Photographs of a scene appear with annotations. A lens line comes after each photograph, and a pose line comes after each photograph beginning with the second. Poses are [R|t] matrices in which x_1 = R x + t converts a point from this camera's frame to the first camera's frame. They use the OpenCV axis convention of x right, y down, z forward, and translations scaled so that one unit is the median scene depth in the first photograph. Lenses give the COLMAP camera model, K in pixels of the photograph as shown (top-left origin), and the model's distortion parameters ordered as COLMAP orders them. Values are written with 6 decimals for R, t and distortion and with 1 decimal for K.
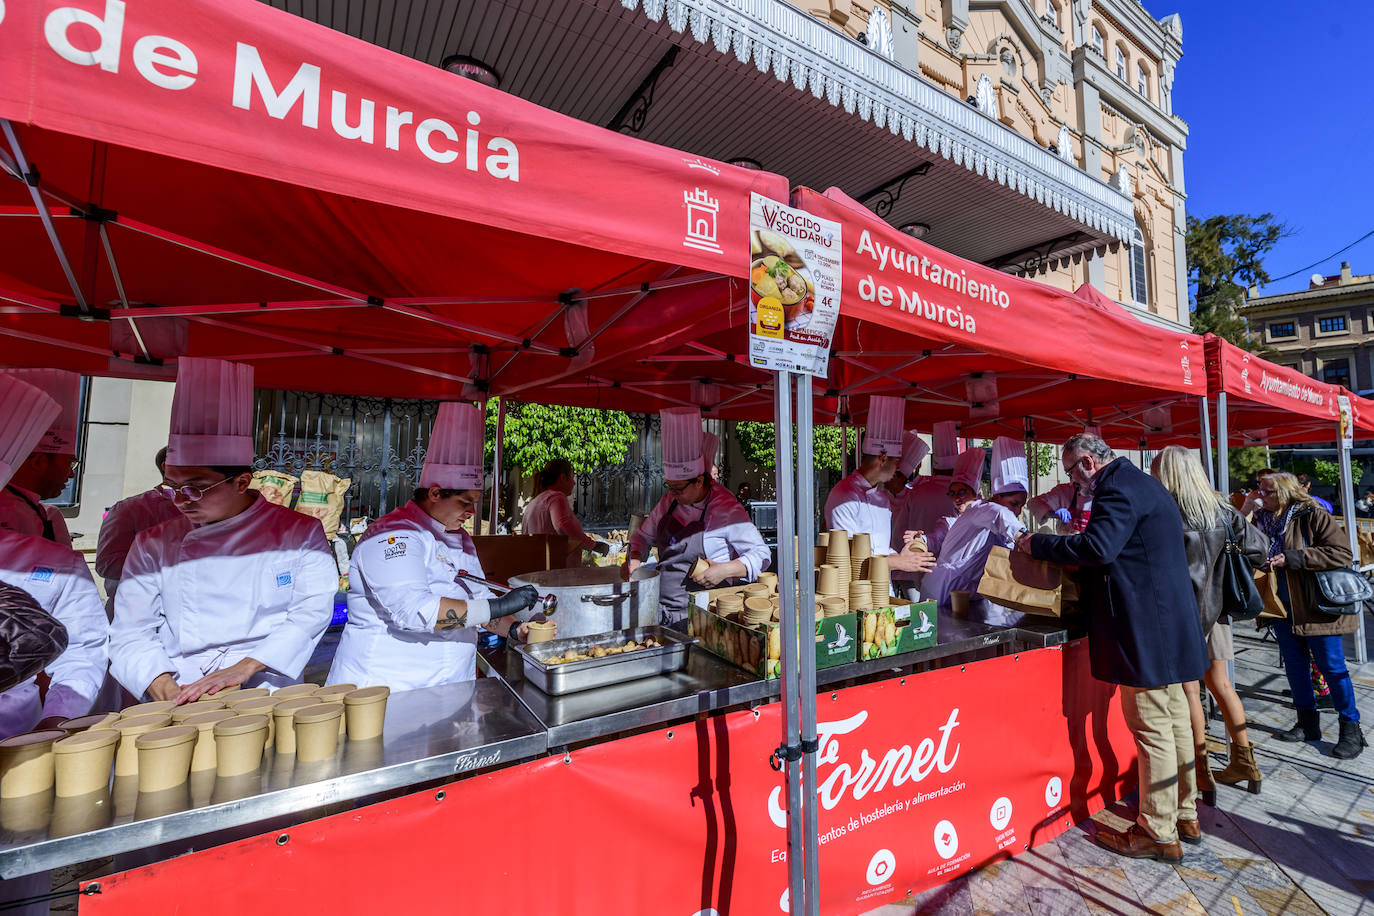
lens RADIAL K [[446.4, 0, 688.9], [0, 446.4, 453.5], [0, 0, 1]] dist [0.001592, -0.000519]
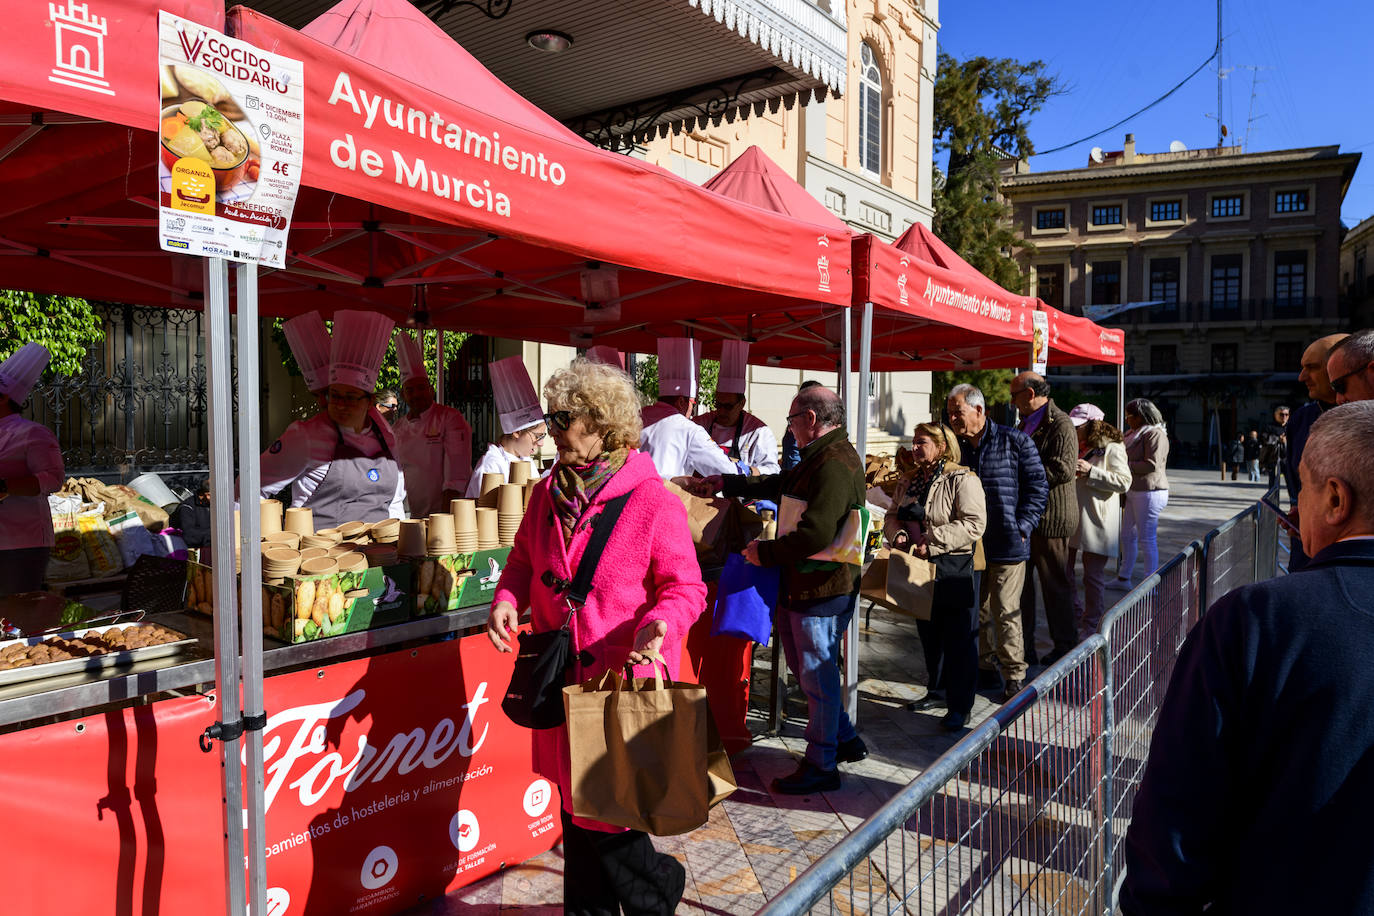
lens RADIAL K [[886.7, 0, 686.0], [0, 886.7, 455.7], [0, 0, 1]] dist [-0.001831, -0.001544]
pose [[0.976631, 0.001413, 0.214918, 0.608534], [-0.024210, 0.994337, 0.103477, -0.021536], [-0.213555, -0.106262, 0.971135, -0.620037]]
